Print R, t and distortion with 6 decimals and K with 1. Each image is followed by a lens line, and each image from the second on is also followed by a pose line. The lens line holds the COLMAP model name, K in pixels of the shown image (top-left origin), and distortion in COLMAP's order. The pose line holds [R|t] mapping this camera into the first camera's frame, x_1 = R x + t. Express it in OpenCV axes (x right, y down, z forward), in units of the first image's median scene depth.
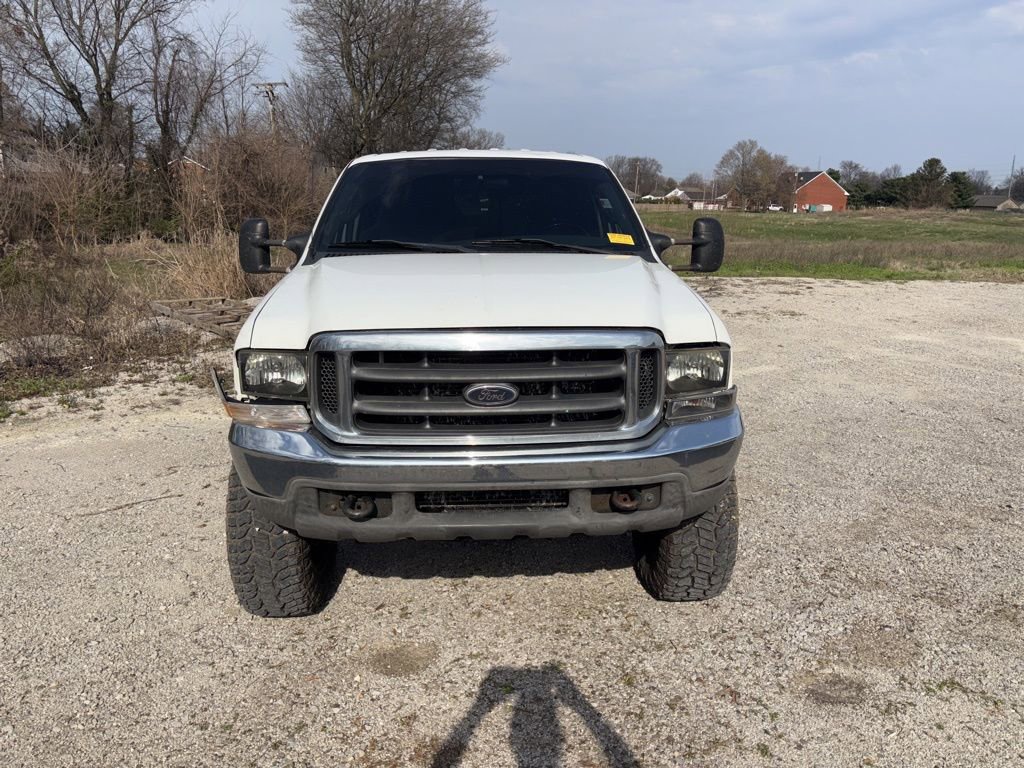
lens RADIAL K [[768.8, 0, 515.0], [0, 768.8, 383.3], [0, 0, 1]] dist [0.044547, -0.048275]
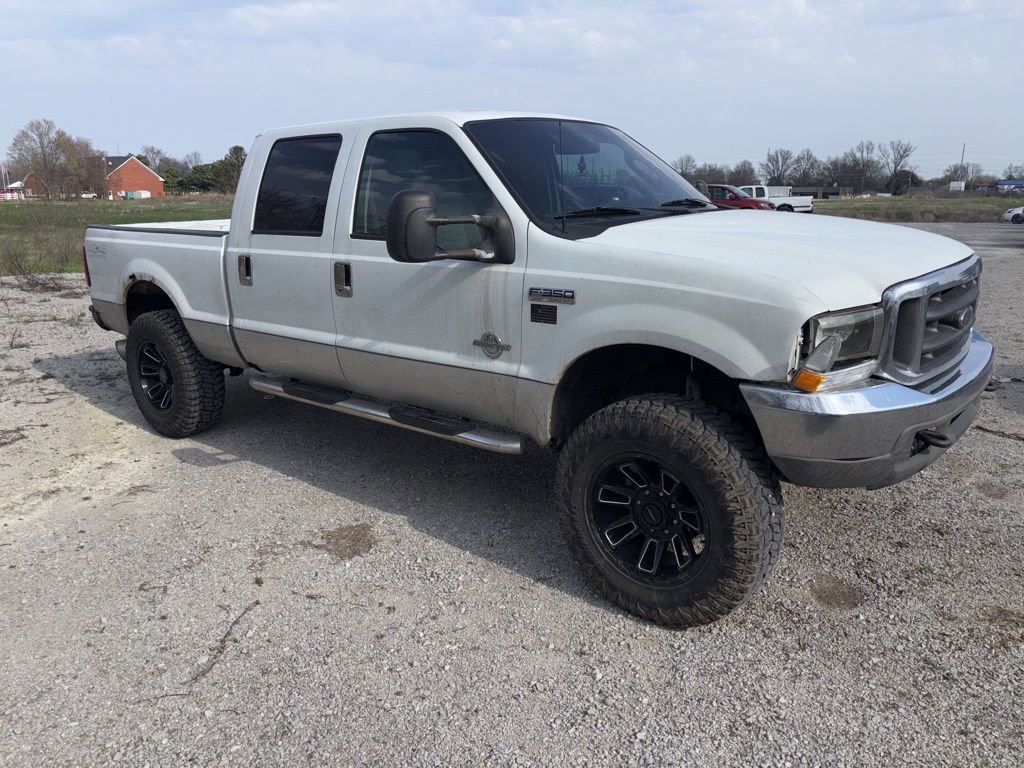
lens RADIAL K [[768.8, 0, 506.9], [0, 768.8, 380.5], [0, 0, 1]] dist [0.044547, -0.048275]
pose [[0.684614, -0.194756, 0.702406, -0.995005], [0.185342, 0.978483, 0.090657, -0.094304], [-0.704948, 0.068120, 0.705980, 0.477747]]
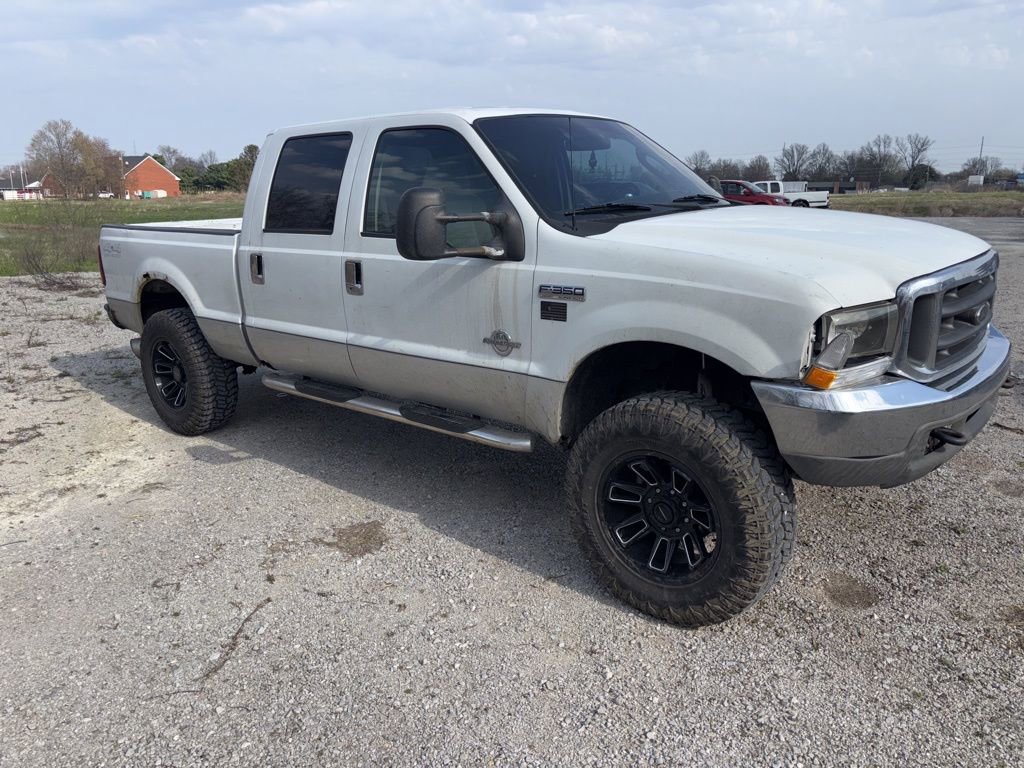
lens RADIAL K [[768.8, 0, 506.5], [0, 768.8, 380.0], [0, 0, 1]] dist [0.044547, -0.048275]
pose [[0.696968, -0.198104, 0.689195, -0.990111], [0.188726, 0.977876, 0.090229, -0.093908], [-0.691822, 0.067182, 0.718936, 0.476543]]
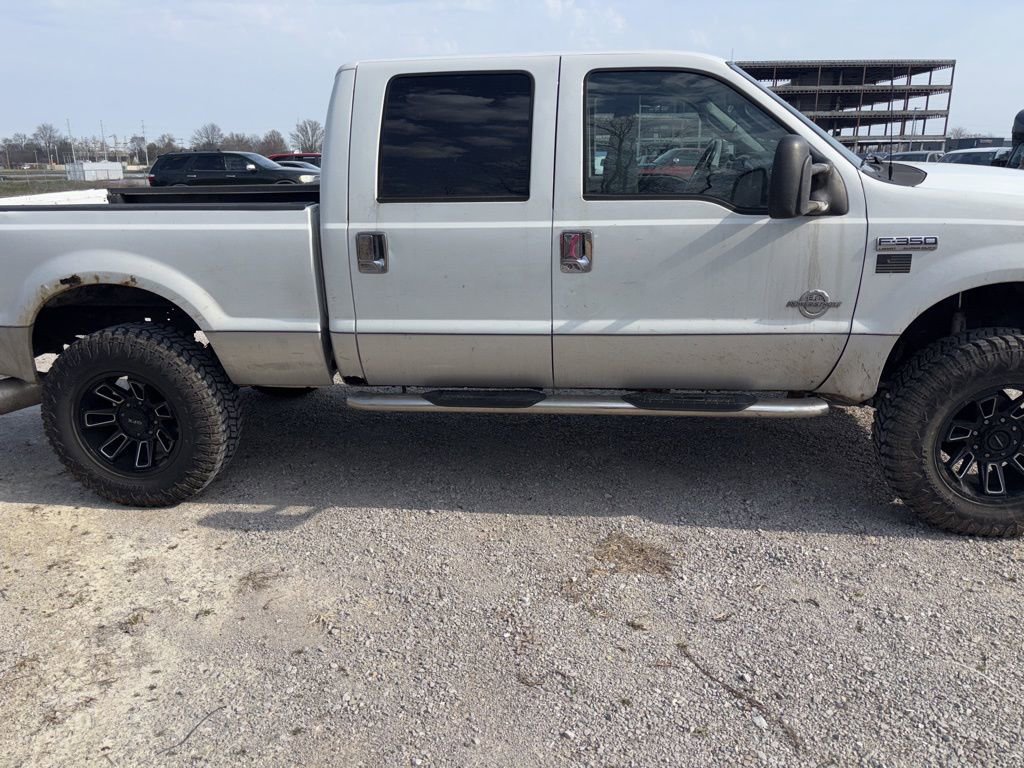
lens RADIAL K [[768.8, 0, 514.7], [0, 768.8, 392.6], [0, 0, 1]] dist [0.044547, -0.048275]
pose [[0.174317, -0.306162, 0.935884, -1.268595], [0.243181, 0.934381, 0.260376, -0.279093], [-0.954189, 0.182201, 0.237331, 1.304177]]
